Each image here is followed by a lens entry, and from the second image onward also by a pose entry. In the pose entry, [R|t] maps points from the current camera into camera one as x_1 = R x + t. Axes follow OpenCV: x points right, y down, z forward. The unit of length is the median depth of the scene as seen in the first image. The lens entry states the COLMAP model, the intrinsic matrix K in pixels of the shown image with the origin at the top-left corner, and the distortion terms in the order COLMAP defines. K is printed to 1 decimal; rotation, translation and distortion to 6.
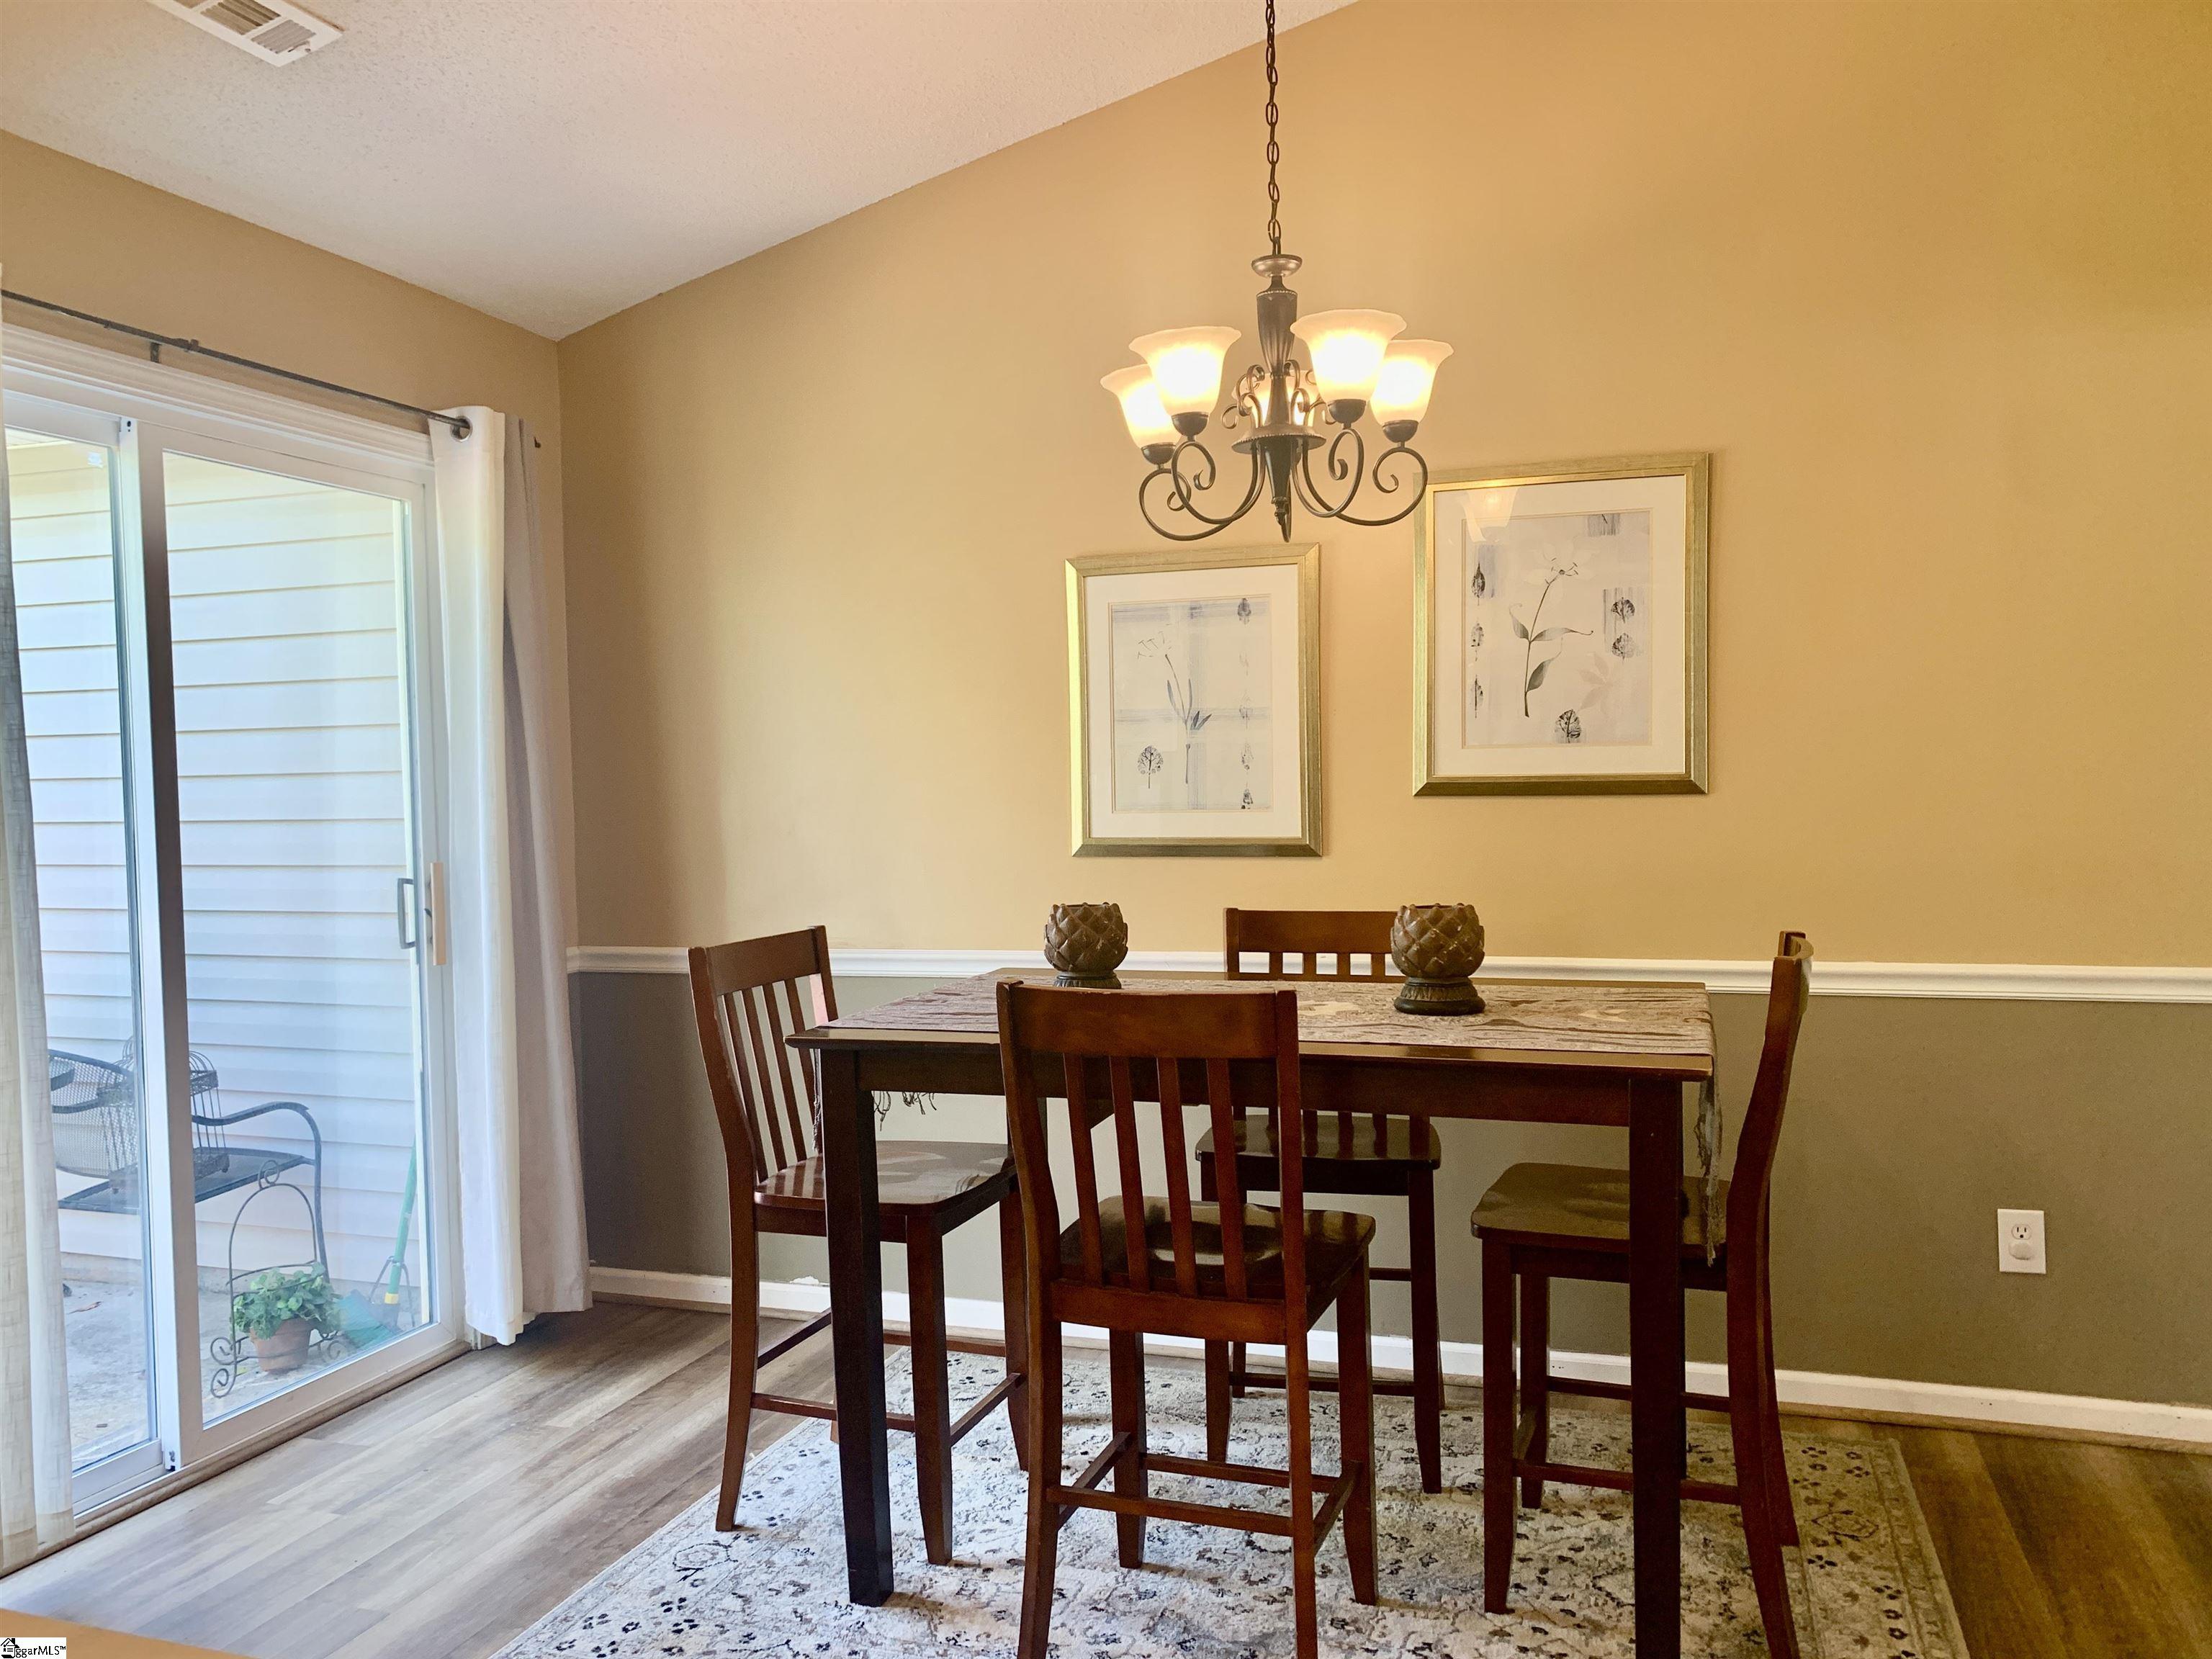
lens RADIAL K [[1710.6, 0, 1097.5], [0, 1710.6, 840.8], [0, 0, 1]] dist [0.068286, -0.075339]
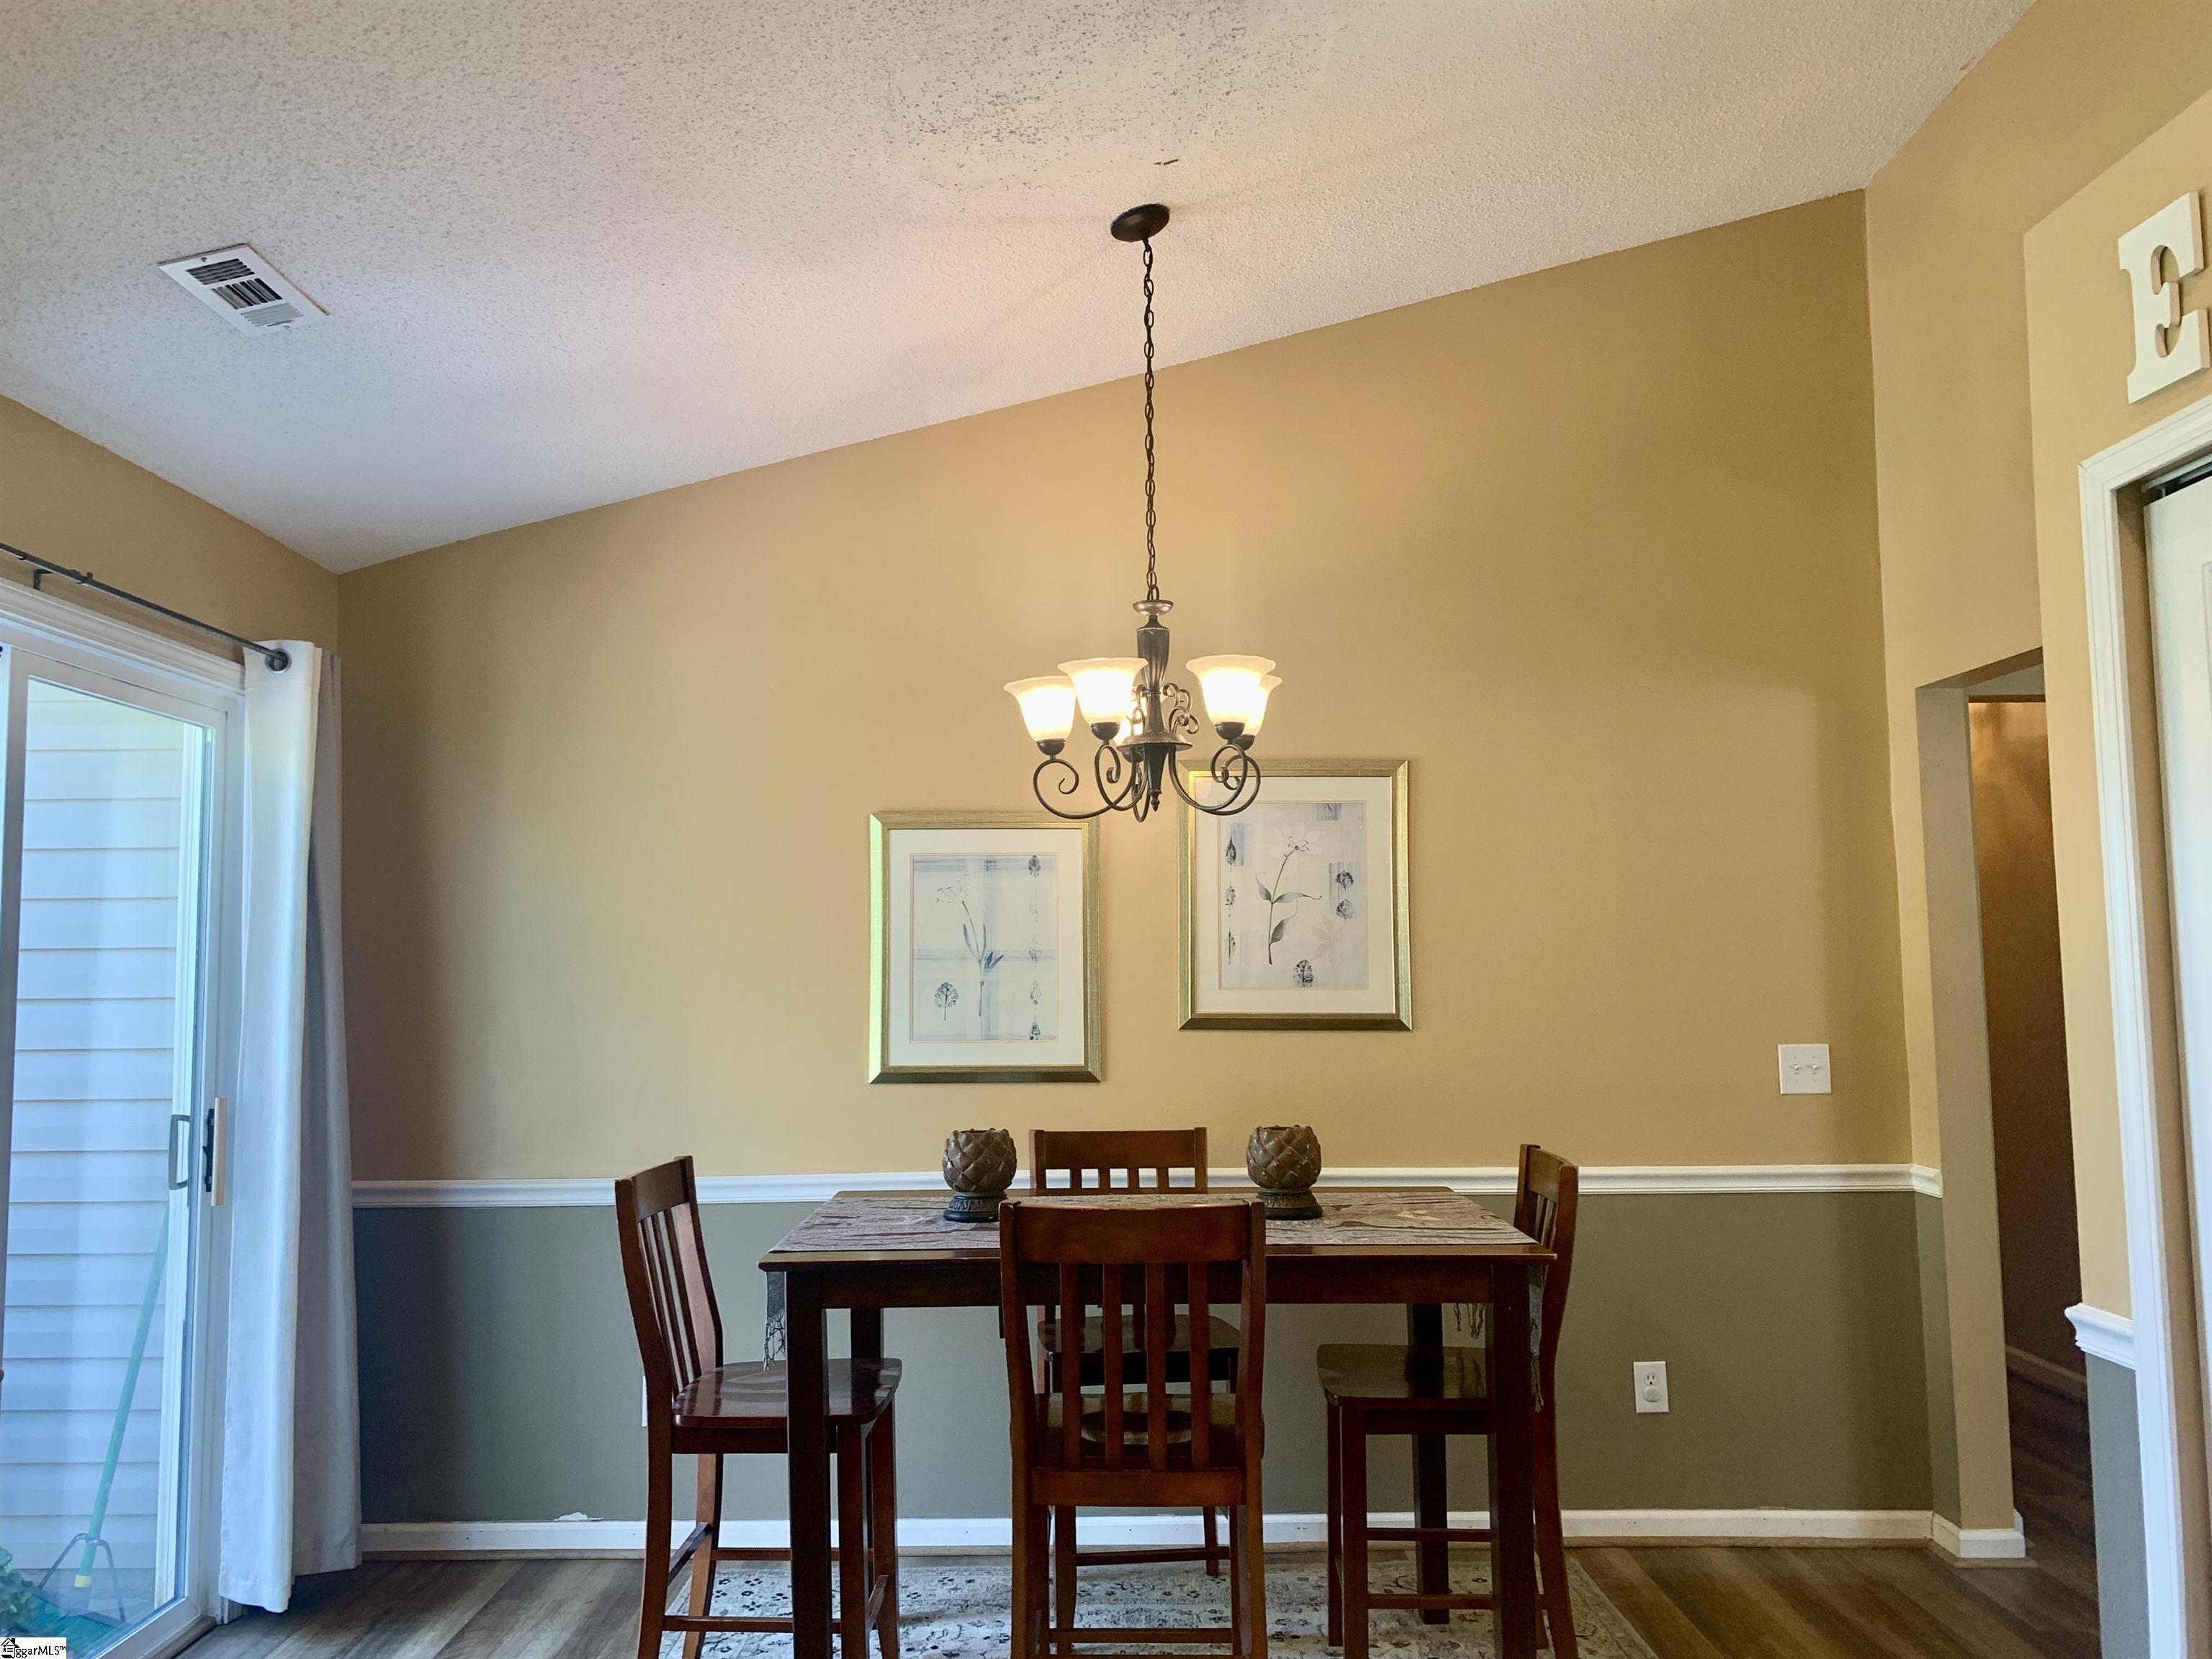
lens RADIAL K [[1710.6, 0, 1102.1], [0, 1710.6, 832.3], [0, 0, 1]] dist [0.068286, -0.075339]
pose [[0.942675, 0.041160, 0.331163, -0.269269], [0.000269, 0.992270, -0.124095, -0.015491], [-0.333711, 0.117071, 0.935378, -0.098388]]
